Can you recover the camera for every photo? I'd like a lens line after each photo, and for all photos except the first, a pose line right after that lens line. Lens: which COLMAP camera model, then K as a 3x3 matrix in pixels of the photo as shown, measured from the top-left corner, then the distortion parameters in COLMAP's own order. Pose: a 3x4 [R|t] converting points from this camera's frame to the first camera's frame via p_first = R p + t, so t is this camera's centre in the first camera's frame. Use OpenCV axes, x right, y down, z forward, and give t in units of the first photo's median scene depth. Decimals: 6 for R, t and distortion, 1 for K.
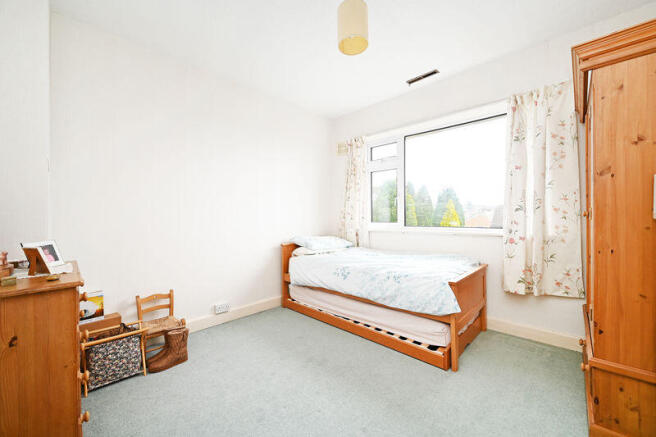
lens RADIAL K [[257.0, 0, 327.3], [0, 257.0, 221.2], [0, 0, 1]] dist [-0.017158, -0.000203]
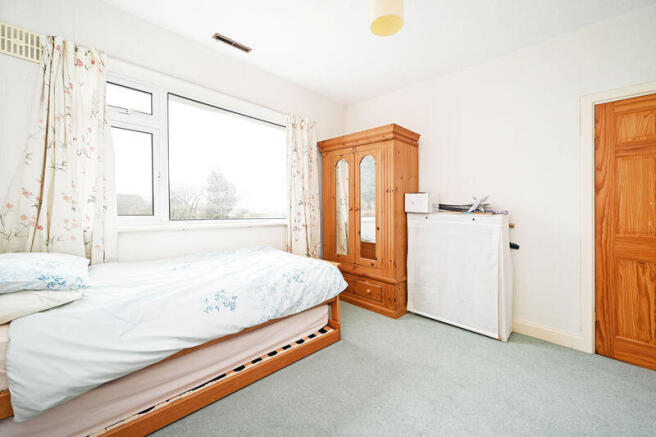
lens RADIAL K [[257.0, 0, 327.3], [0, 257.0, 212.1], [0, 0, 1]] dist [-0.017158, -0.000203]
pose [[0.024692, 0.001554, 0.999694, -0.507902], [0.005037, 0.999986, -0.001679, -0.000866], [-0.999682, 0.005077, 0.024684, 0.732057]]
